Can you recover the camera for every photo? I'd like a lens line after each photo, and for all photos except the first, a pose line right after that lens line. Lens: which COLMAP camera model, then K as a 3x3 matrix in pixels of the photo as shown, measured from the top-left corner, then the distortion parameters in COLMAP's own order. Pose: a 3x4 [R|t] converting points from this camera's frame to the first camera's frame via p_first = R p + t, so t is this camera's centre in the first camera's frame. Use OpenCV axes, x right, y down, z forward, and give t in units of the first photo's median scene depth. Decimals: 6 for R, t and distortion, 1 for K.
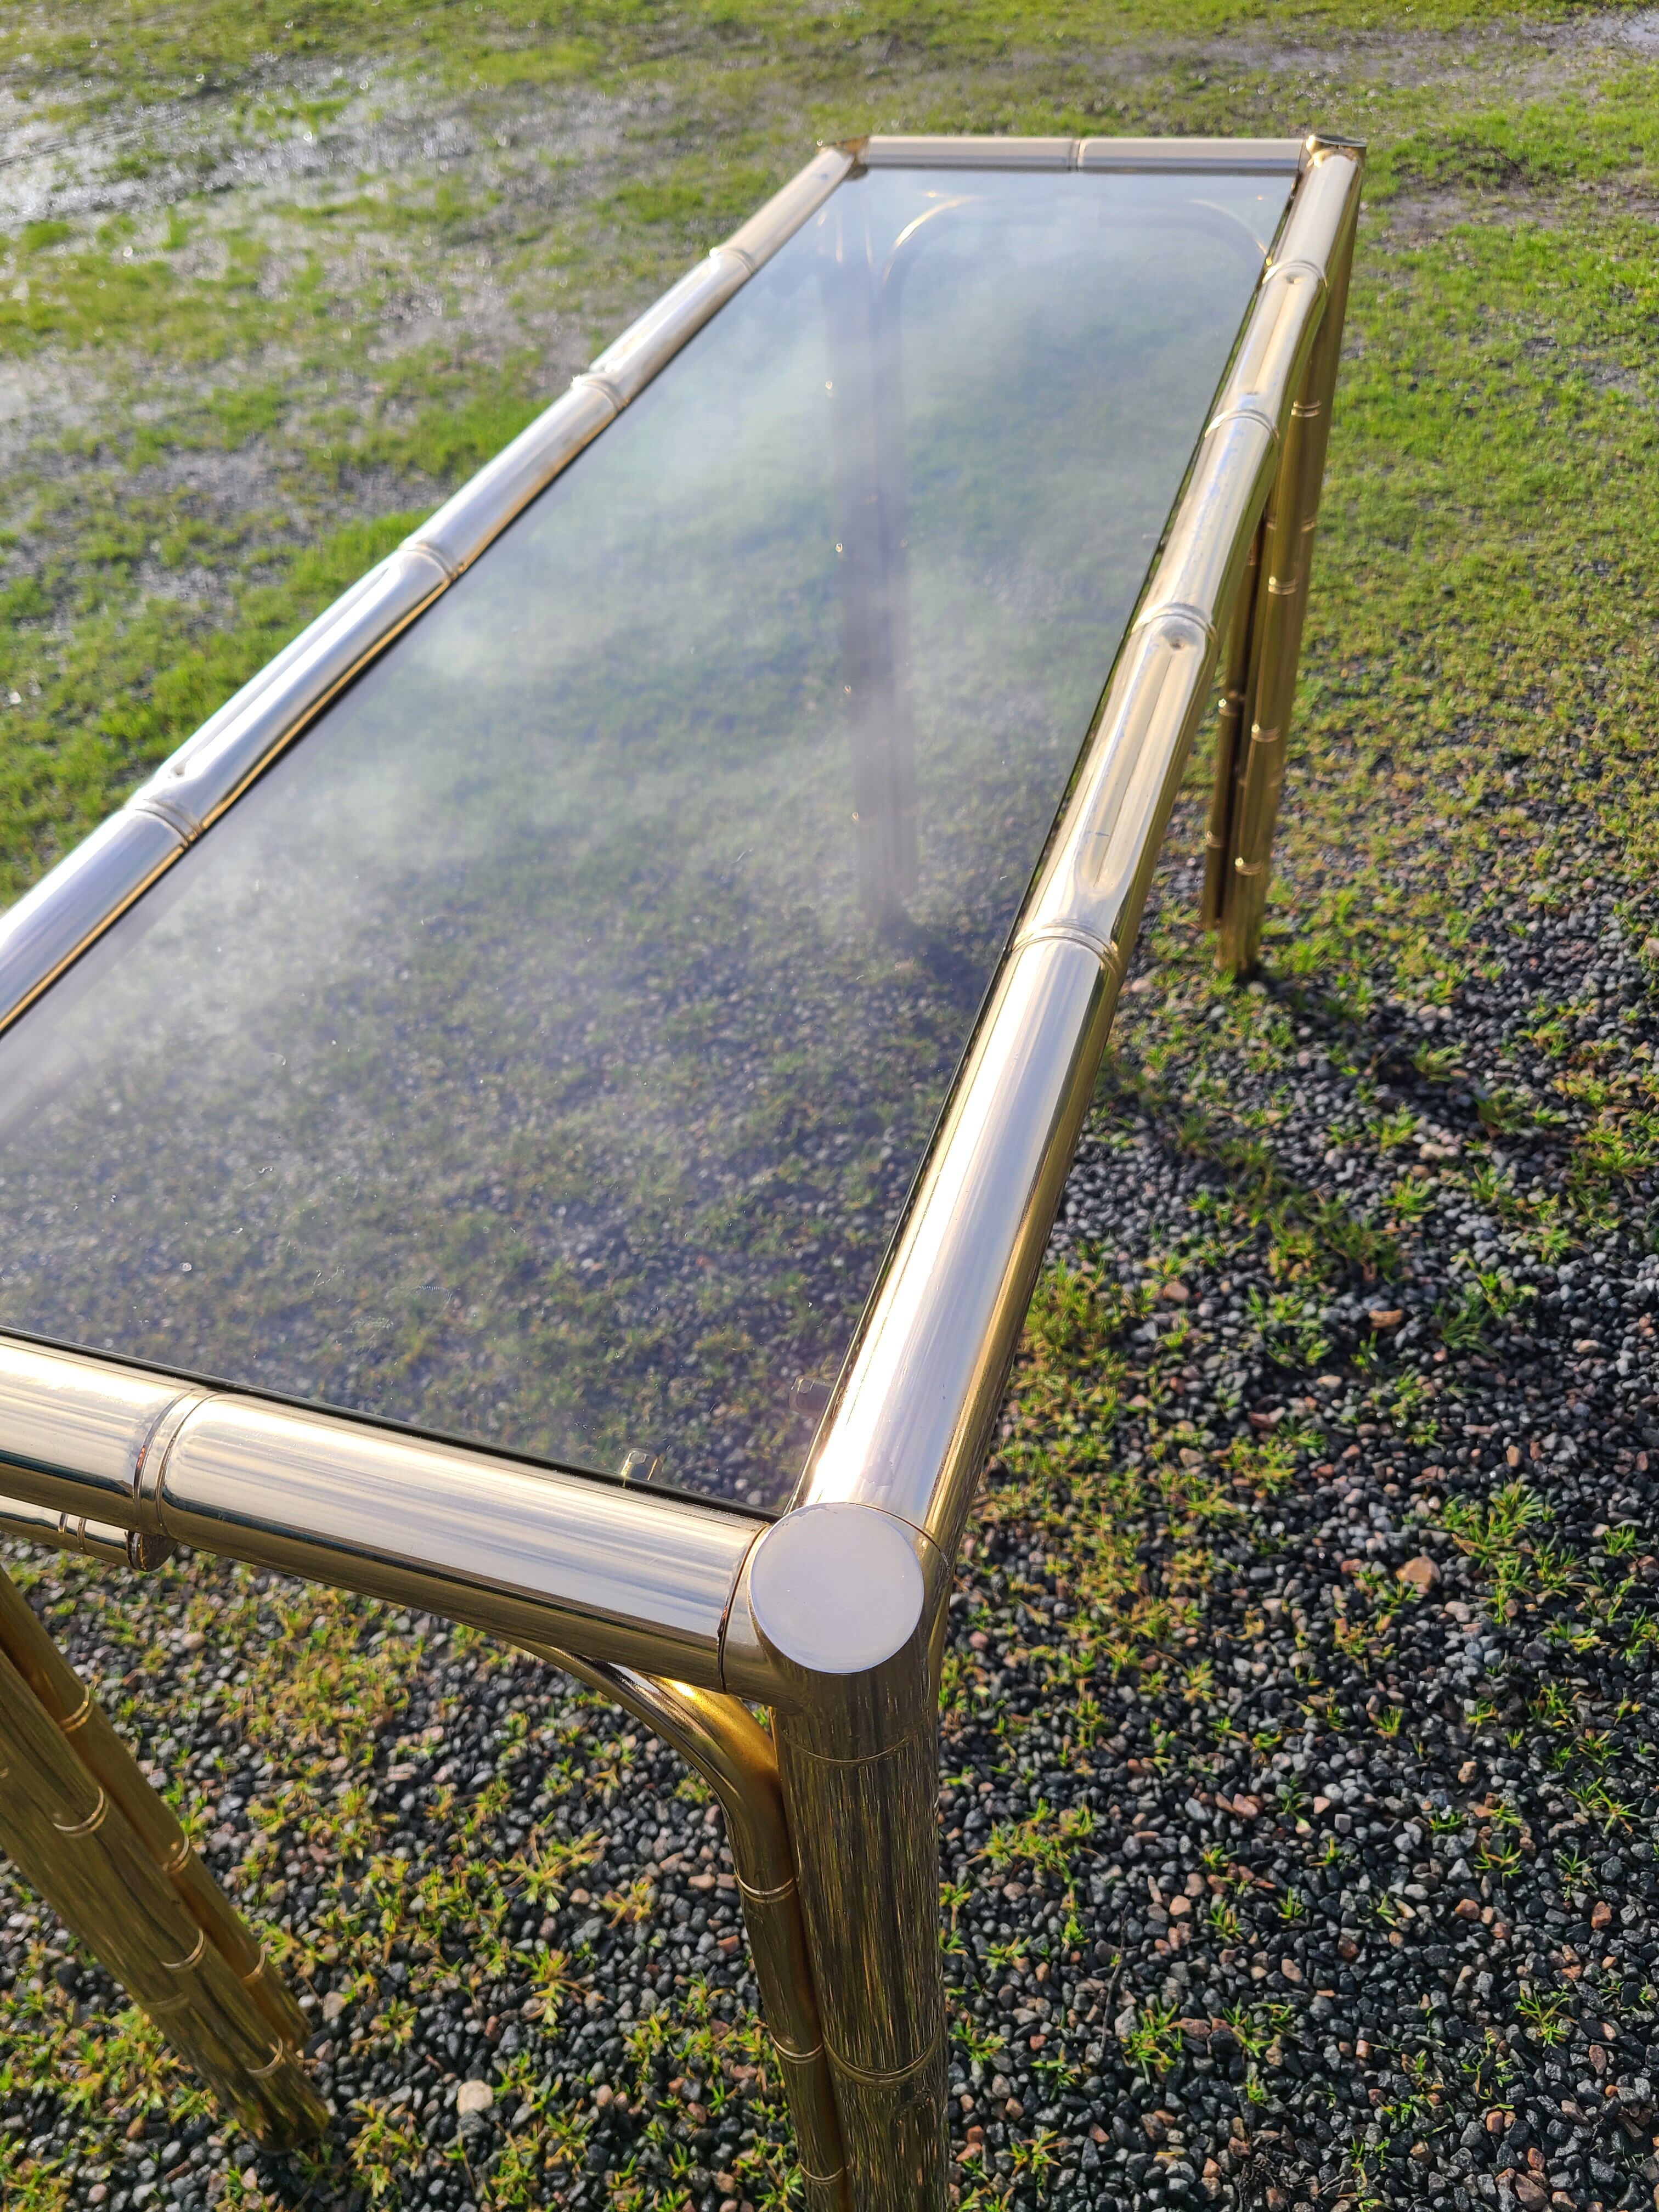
lens RADIAL K [[1701.6, 0, 814.8], [0, 1701.6, 1129.9], [0, 0, 1]] dist [0.054576, -0.052766]
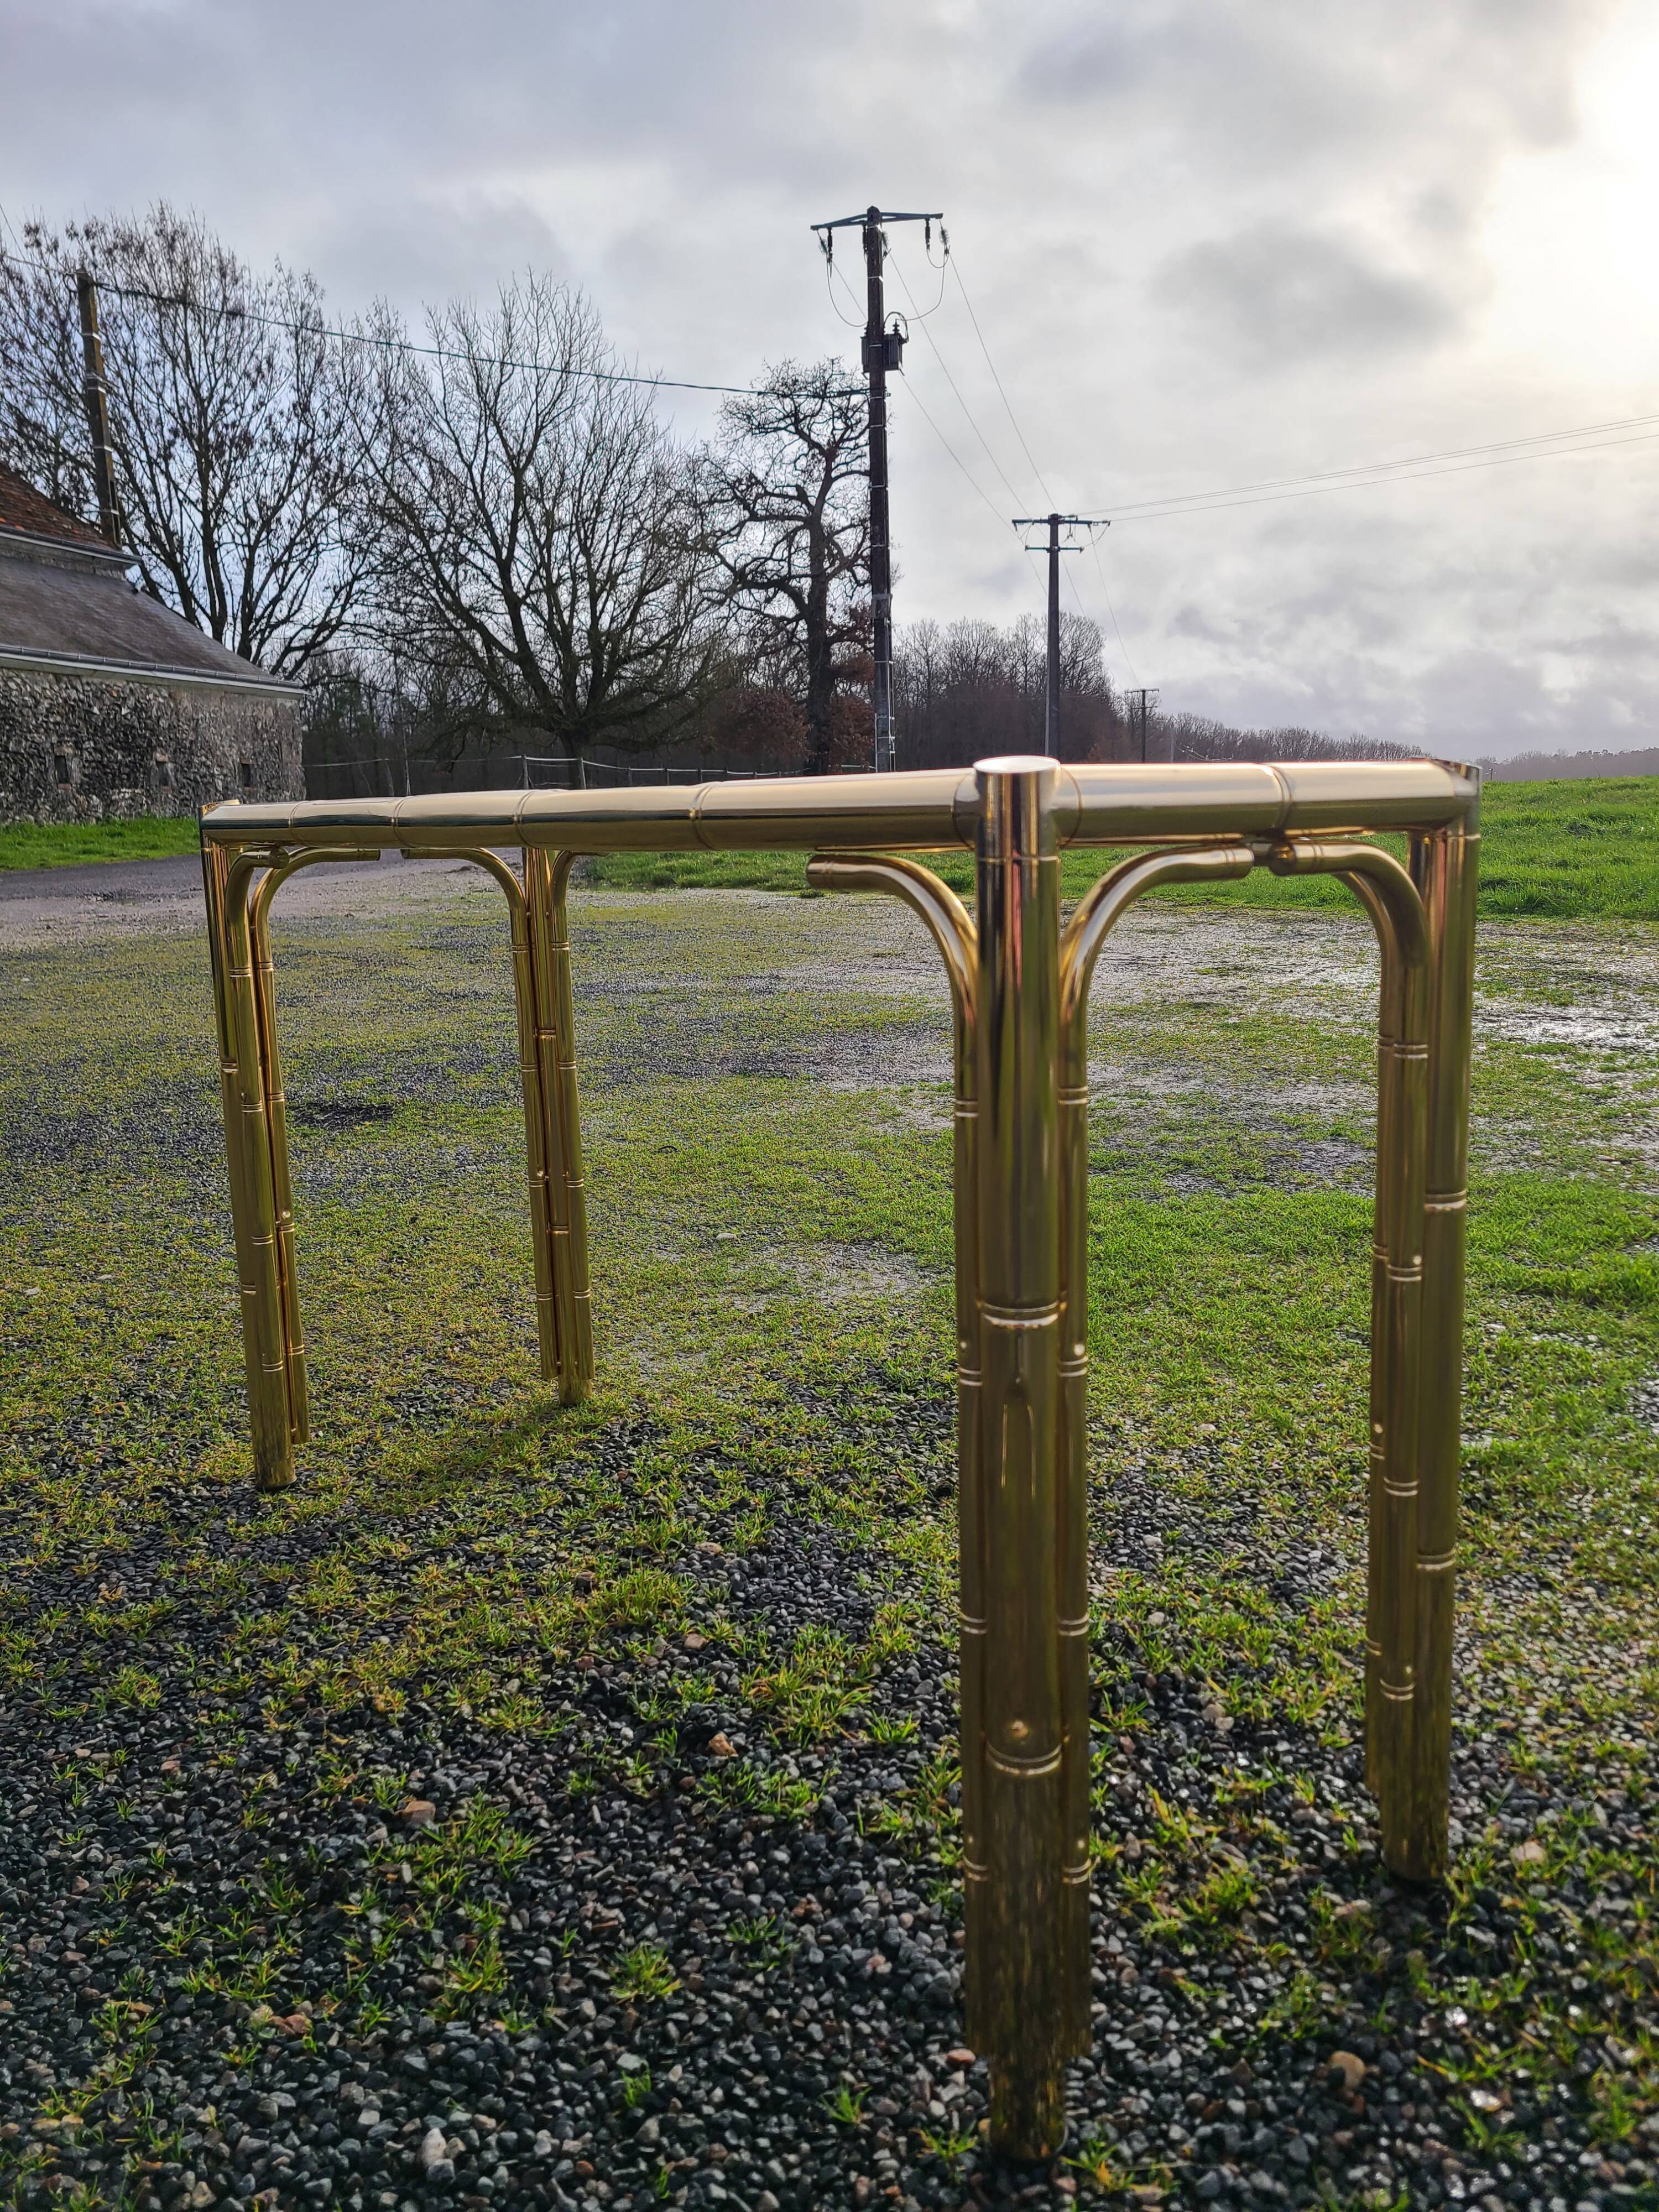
lens RADIAL K [[1678.6, 0, 829.5], [0, 1678.6, 1106.0], [0, 0, 1]] dist [0.077860, -0.070896]
pose [[0.405864, 0.216493, -0.887922, 1.292287], [-0.633918, 0.766529, -0.102865, -0.123107], [0.658348, 0.604619, 0.448345, 0.445279]]
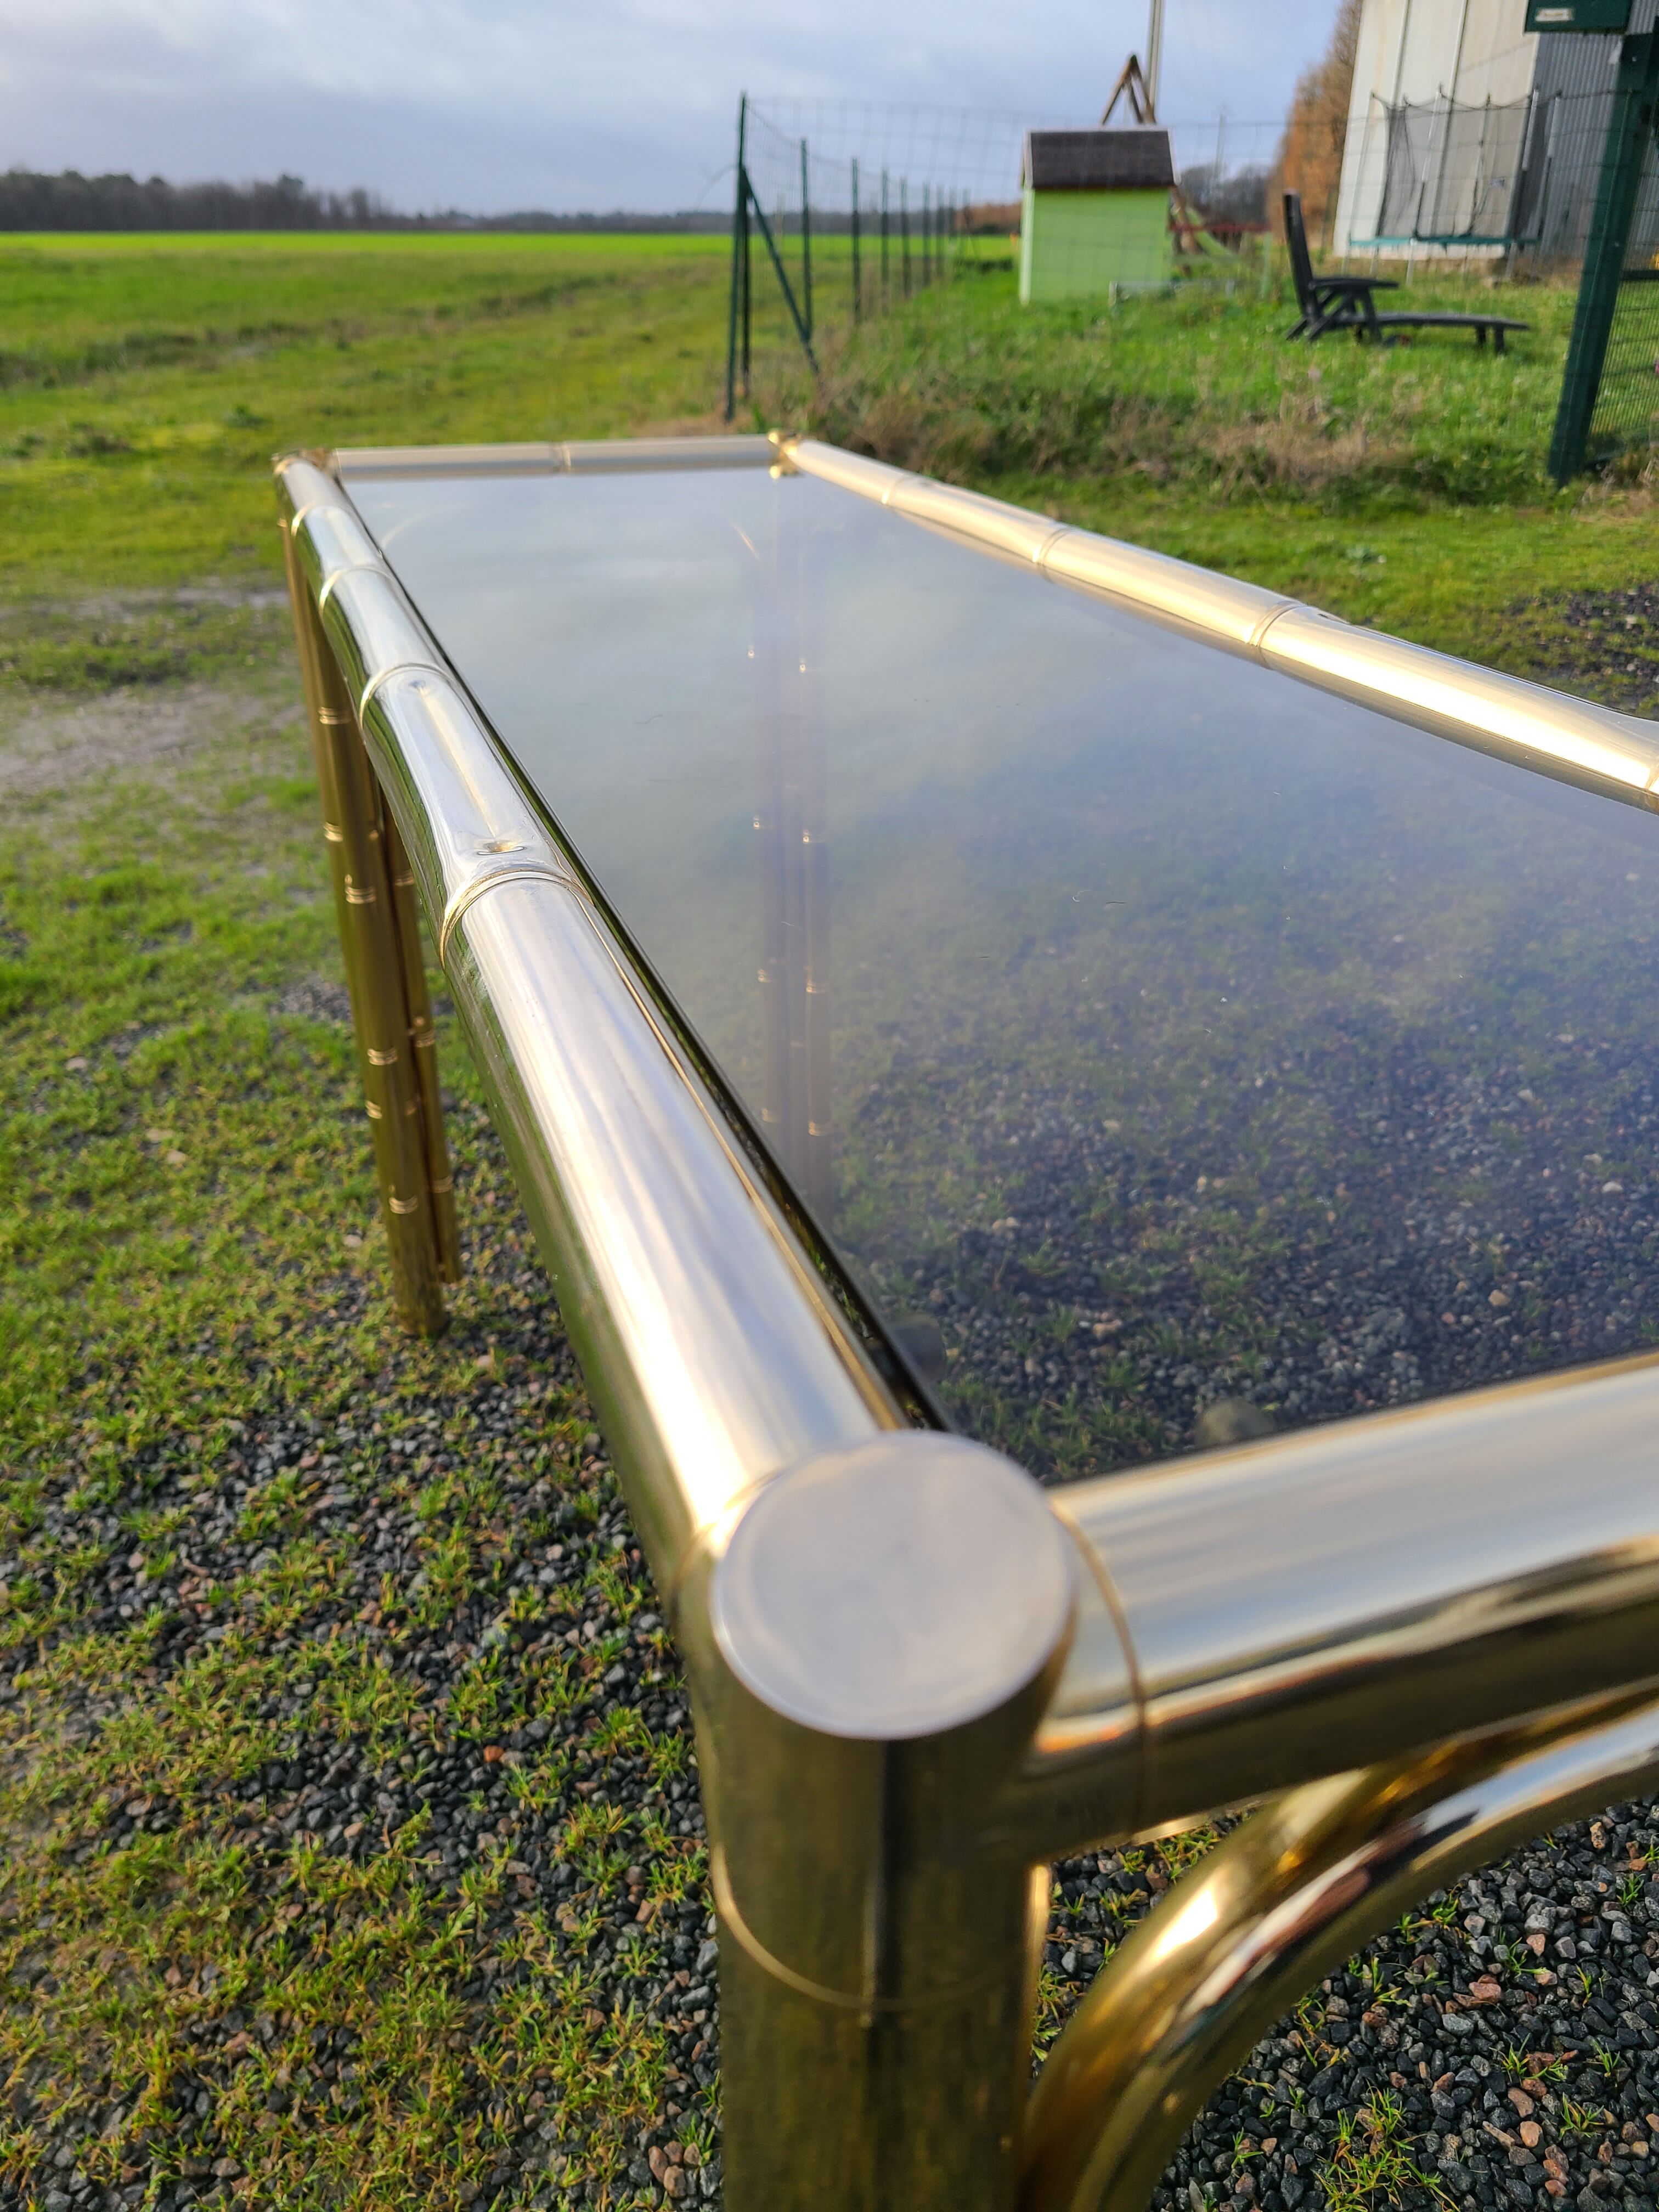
lens RADIAL K [[1670.5, 0, 851.8], [0, 1670.5, 1108.4], [0, 0, 1]] dist [0.042510, -0.044826]
pose [[0.796422, -0.228230, 0.560020, -0.352966], [0.383723, 0.906466, -0.176284, 0.013584], [-0.467406, 0.355289, 0.809507, 0.273250]]
